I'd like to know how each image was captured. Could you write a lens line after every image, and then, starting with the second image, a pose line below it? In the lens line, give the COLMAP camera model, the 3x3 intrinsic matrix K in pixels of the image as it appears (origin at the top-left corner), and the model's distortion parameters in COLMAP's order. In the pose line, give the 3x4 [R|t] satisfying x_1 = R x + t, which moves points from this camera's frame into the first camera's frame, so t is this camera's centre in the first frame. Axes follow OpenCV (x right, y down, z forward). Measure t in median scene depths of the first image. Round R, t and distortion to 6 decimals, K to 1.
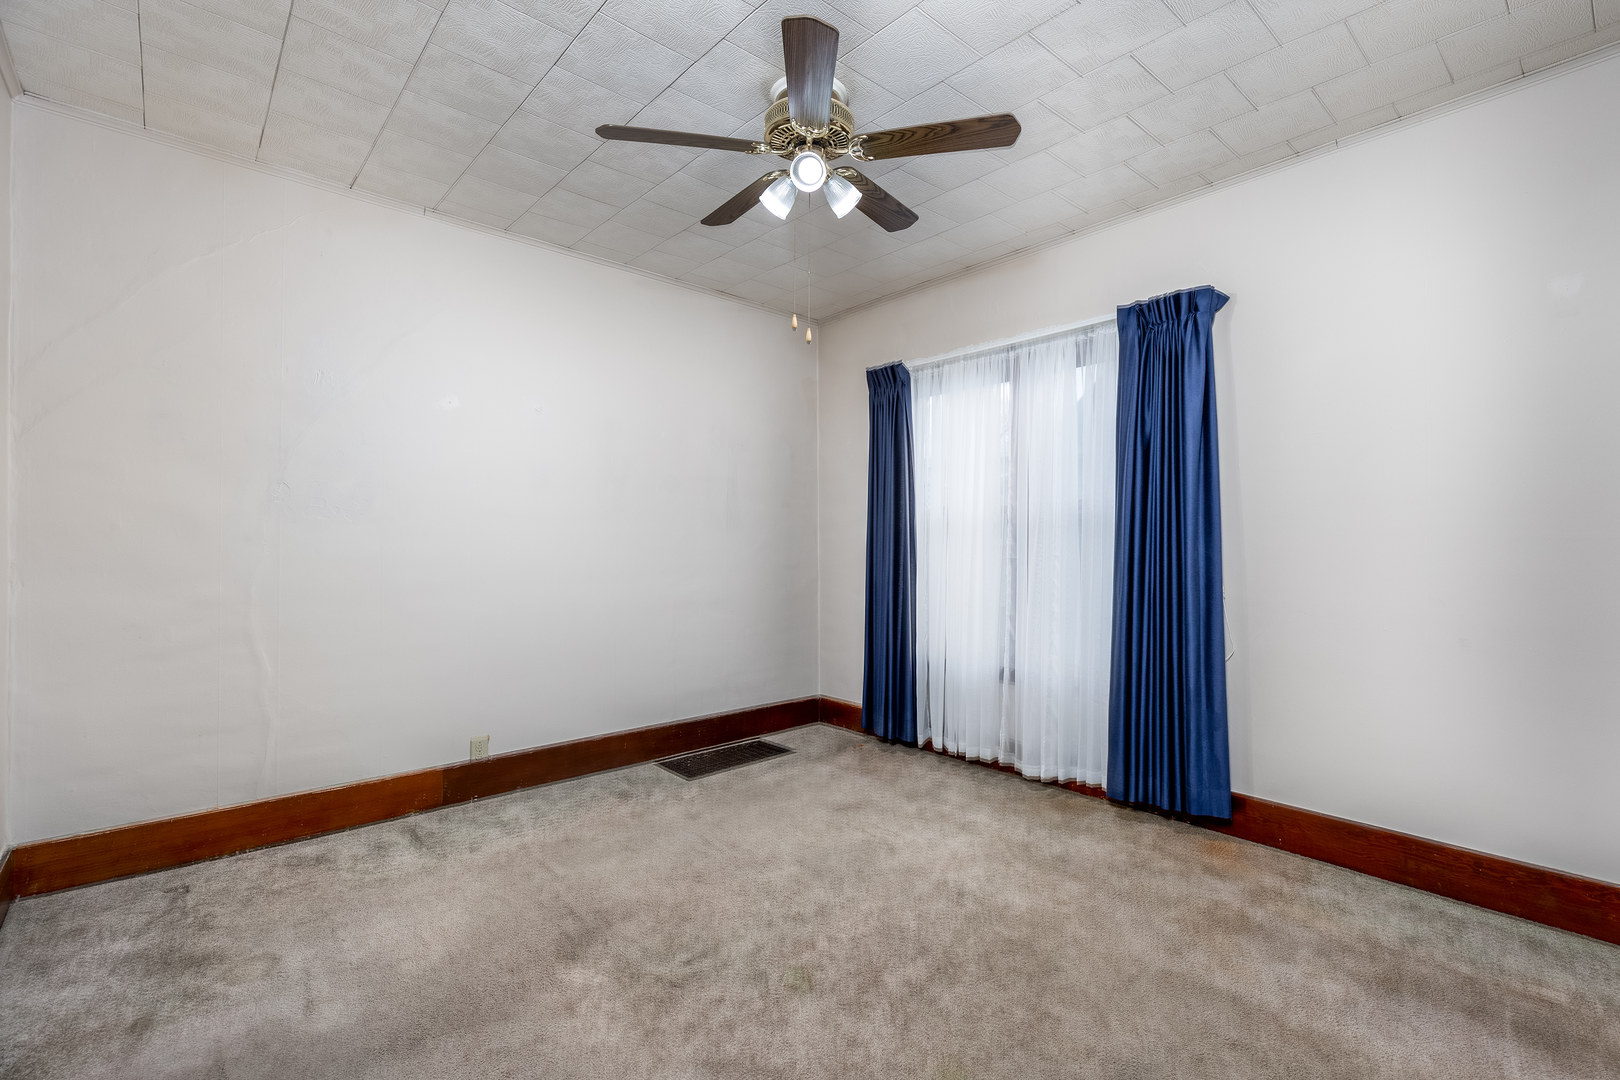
lens RADIAL K [[735.0, 0, 815.5], [0, 735.0, 538.5], [0, 0, 1]] dist [0.018044, -0.000639]
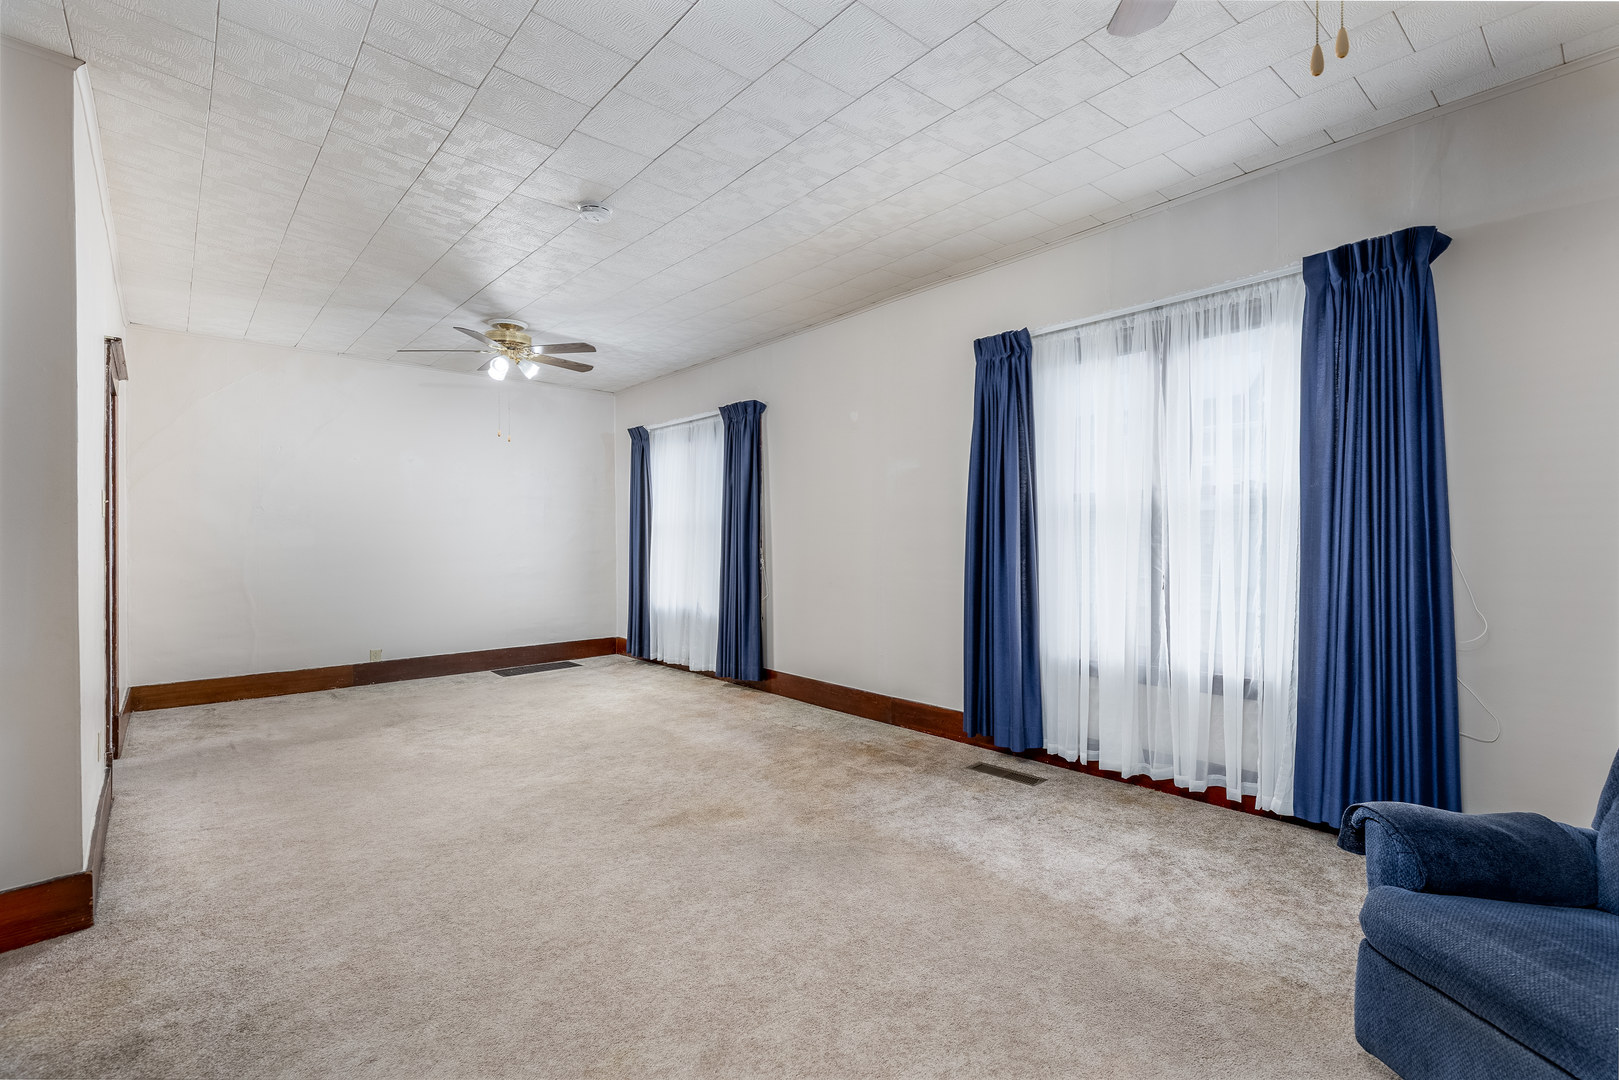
lens RADIAL K [[734.6, 0, 804.1], [0, 734.6, 539.5], [0, 0, 1]] dist [0.018044, -0.000639]
pose [[0.999963, -0.003170, -0.008021, 0.587444], [0.003238, 0.999959, 0.008489, -0.002073], [0.007994, -0.008515, 0.999932, -0.756705]]
